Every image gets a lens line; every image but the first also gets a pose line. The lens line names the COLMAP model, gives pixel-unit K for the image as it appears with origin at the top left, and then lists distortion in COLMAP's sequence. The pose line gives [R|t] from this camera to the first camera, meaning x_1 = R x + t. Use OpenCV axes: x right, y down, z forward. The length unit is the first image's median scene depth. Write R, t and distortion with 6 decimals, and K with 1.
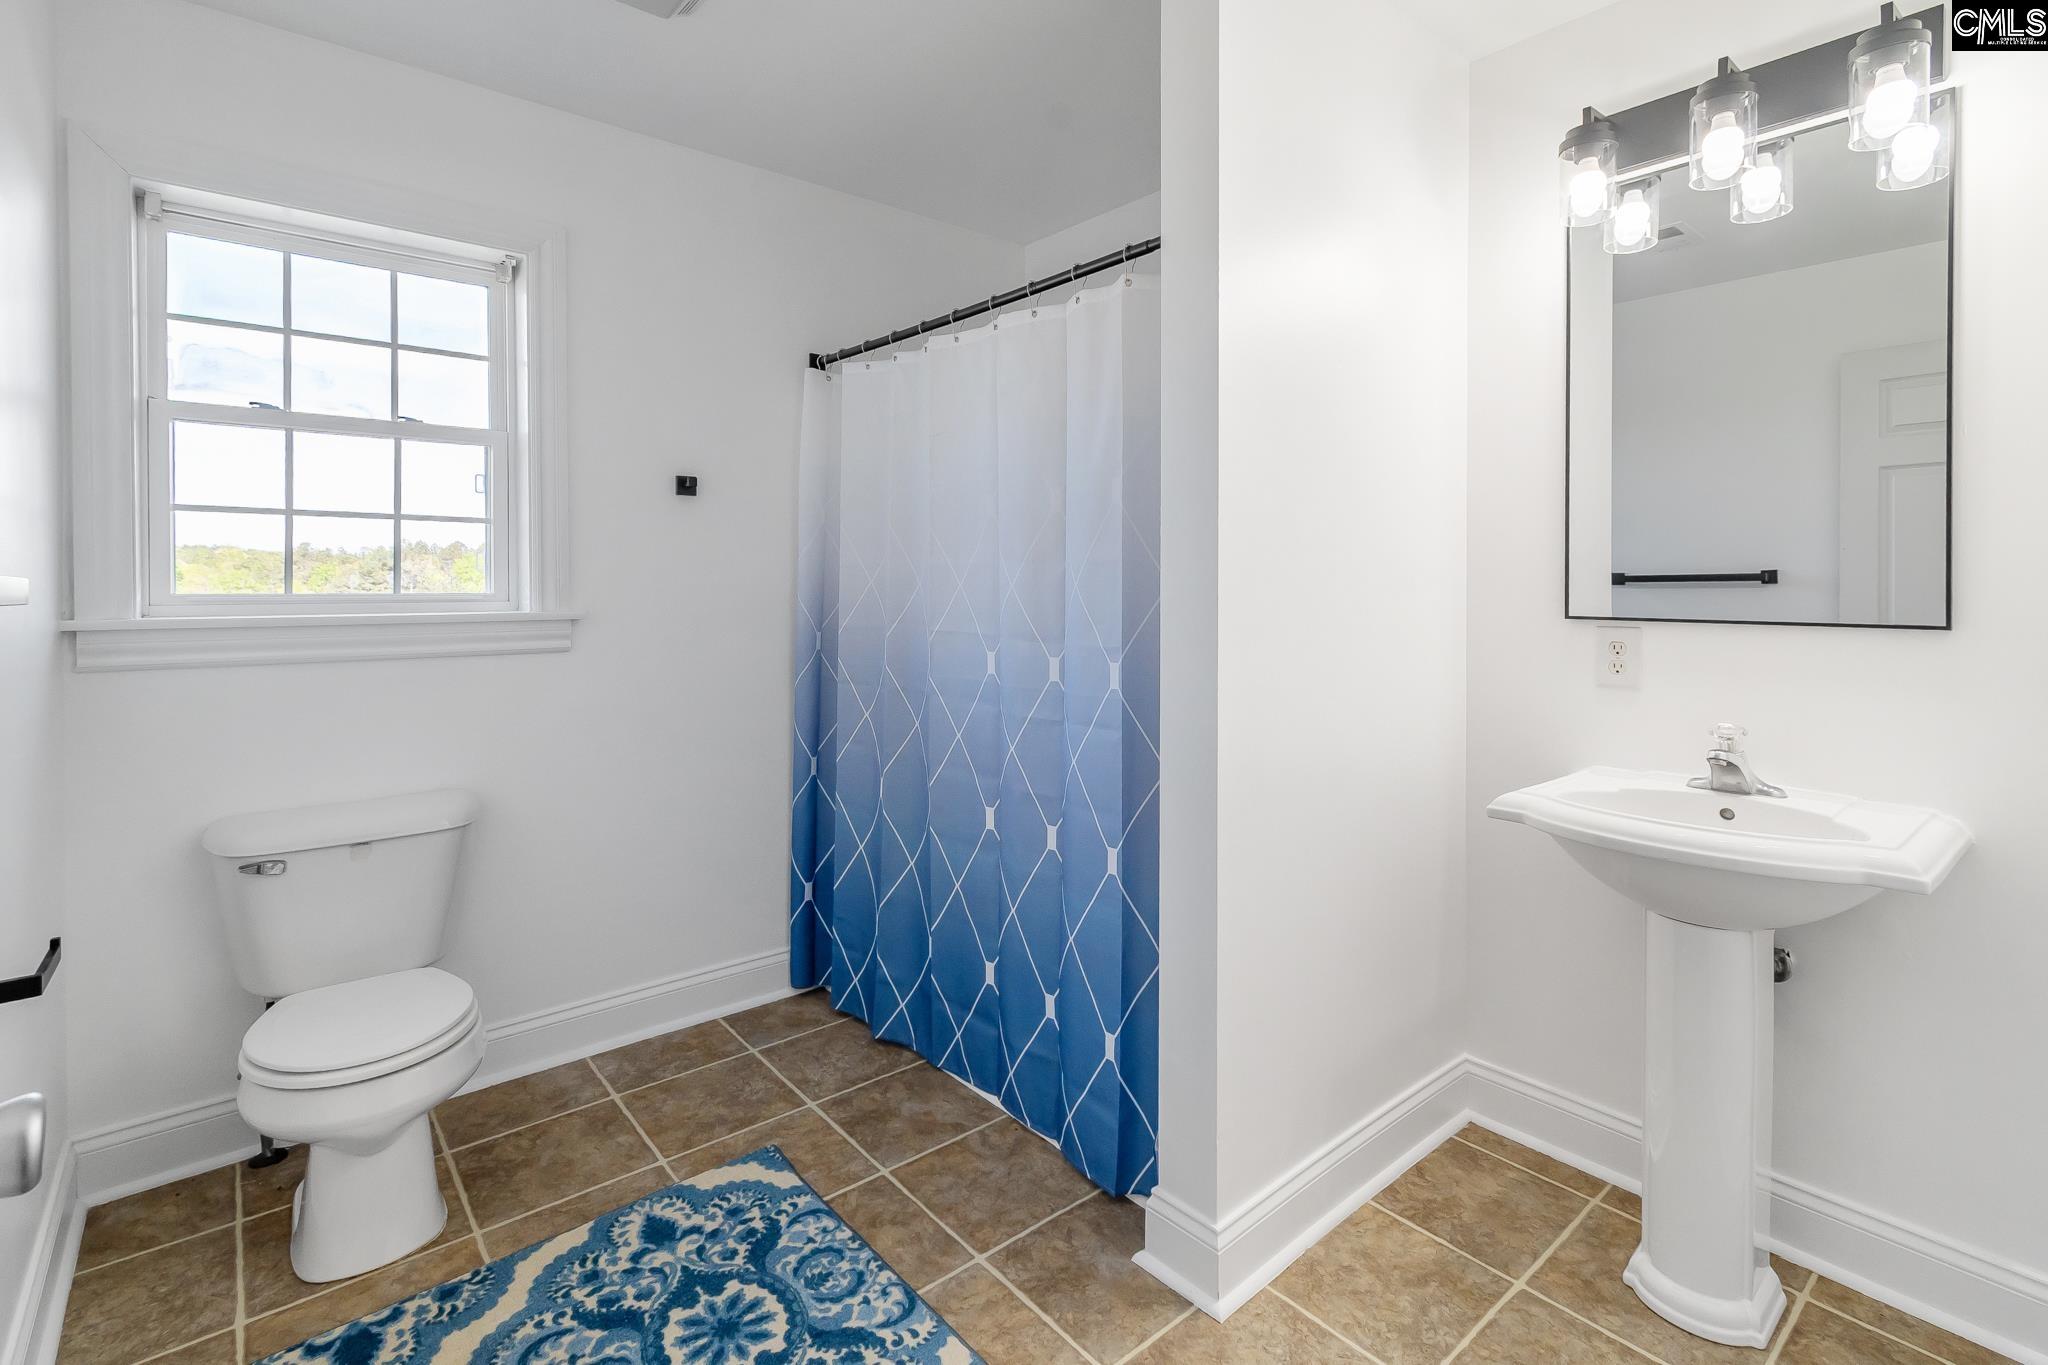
lens RADIAL K [[934.8, 0, 1026.4], [0, 934.8, 585.4], [0, 0, 1]] dist [0.002800, -0.004647]
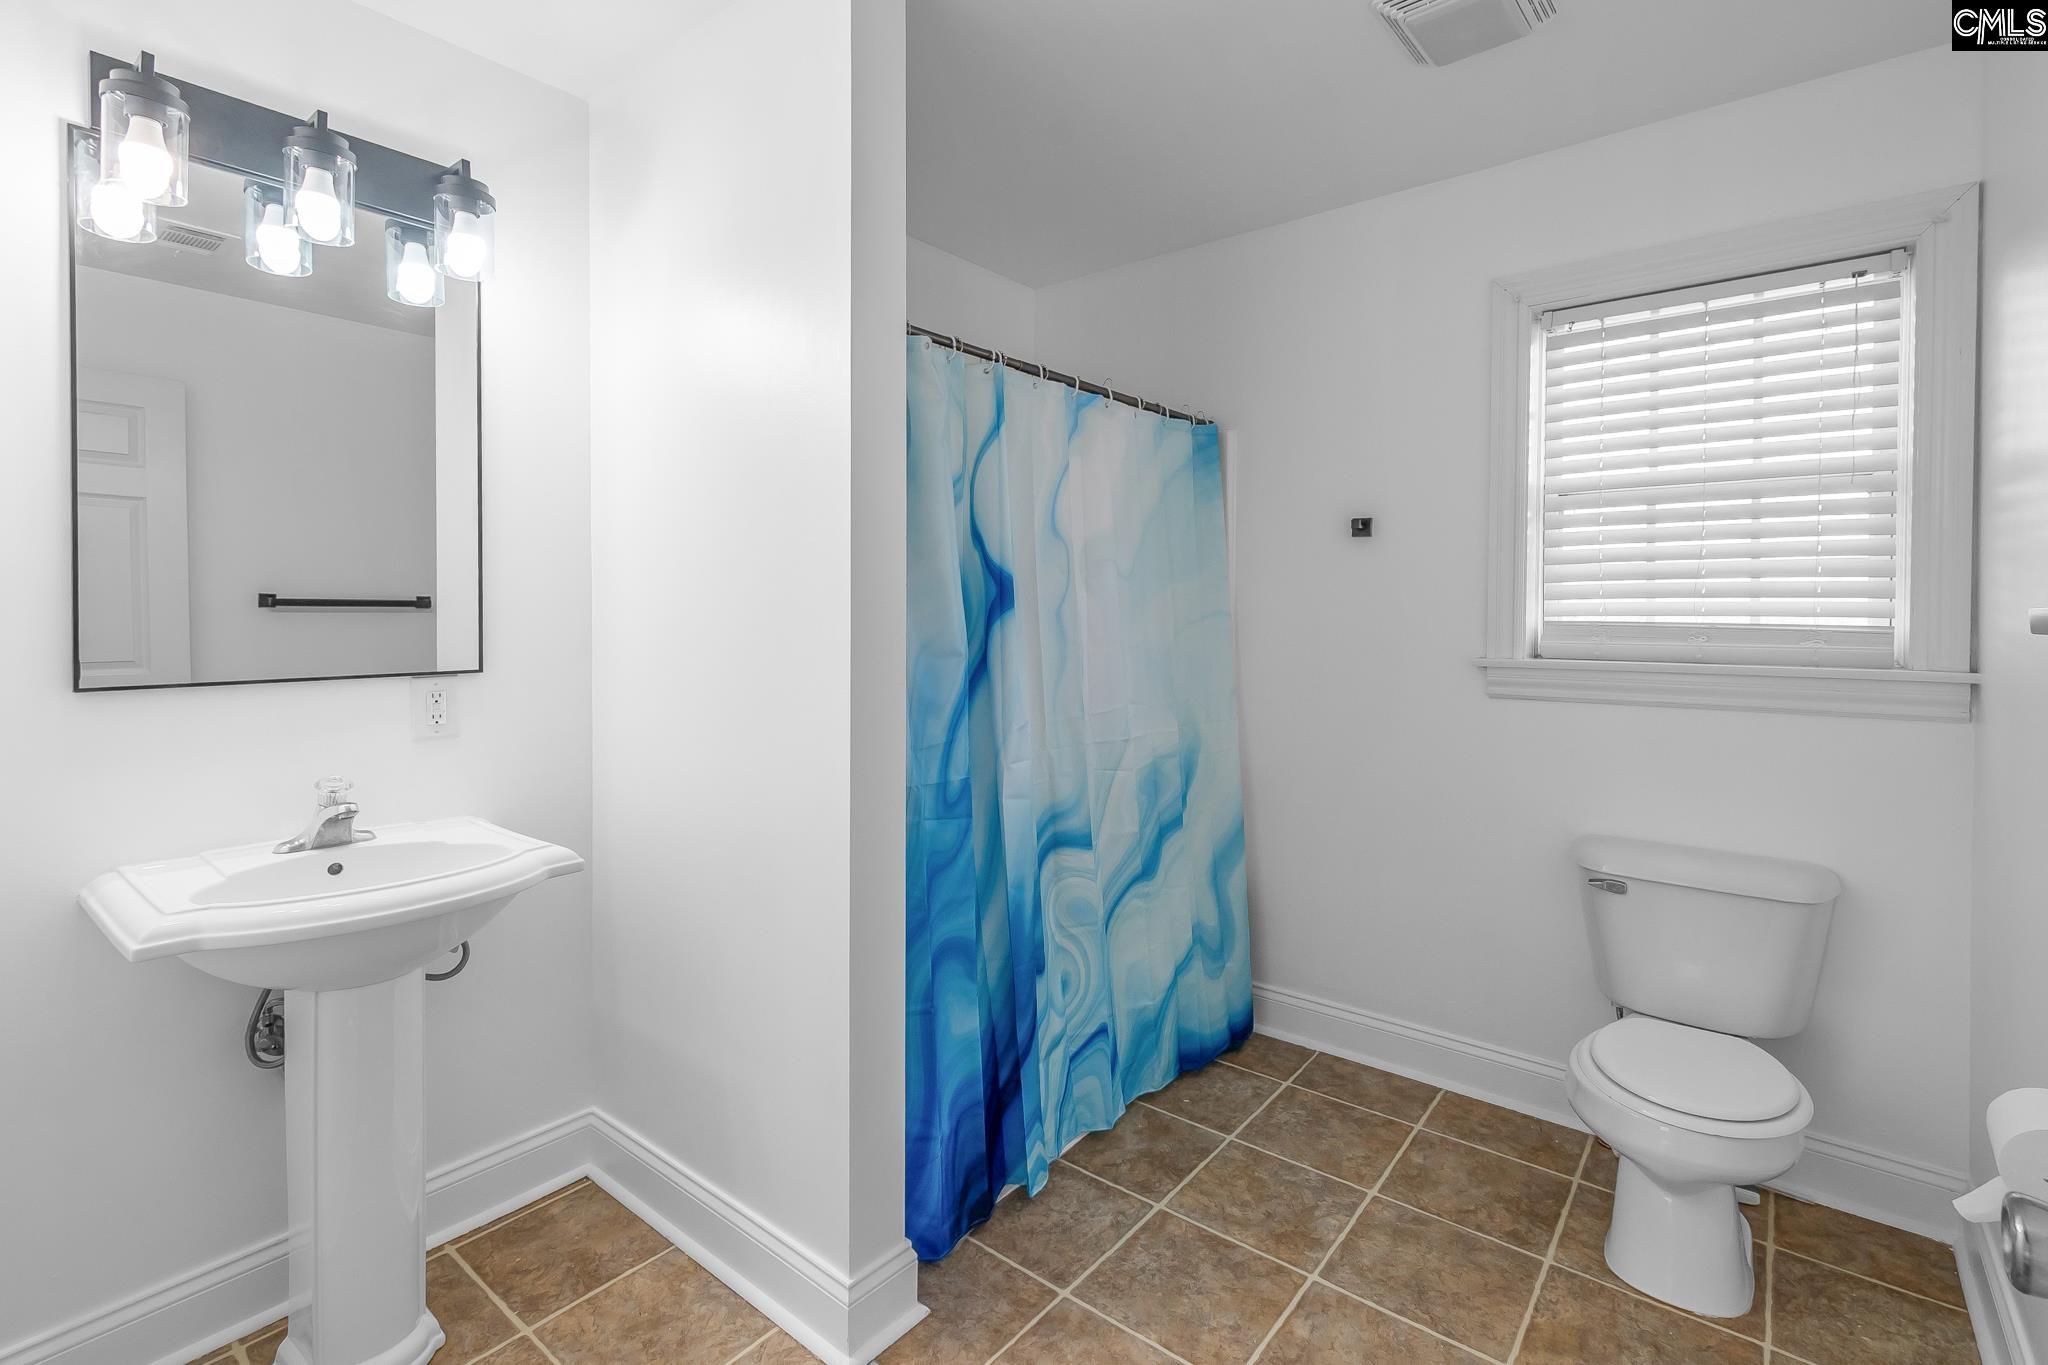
lens RADIAL K [[934.8, 0, 1019.0], [0, 934.8, 620.9], [0, 0, 1]] dist [0.002800, -0.004647]
pose [[-0.188284, 0.000293, 0.982115, -1.170118], [0.011344, 0.999934, 0.001876, -0.023236], [-0.982049, 0.011494, -0.188275, 1.377957]]
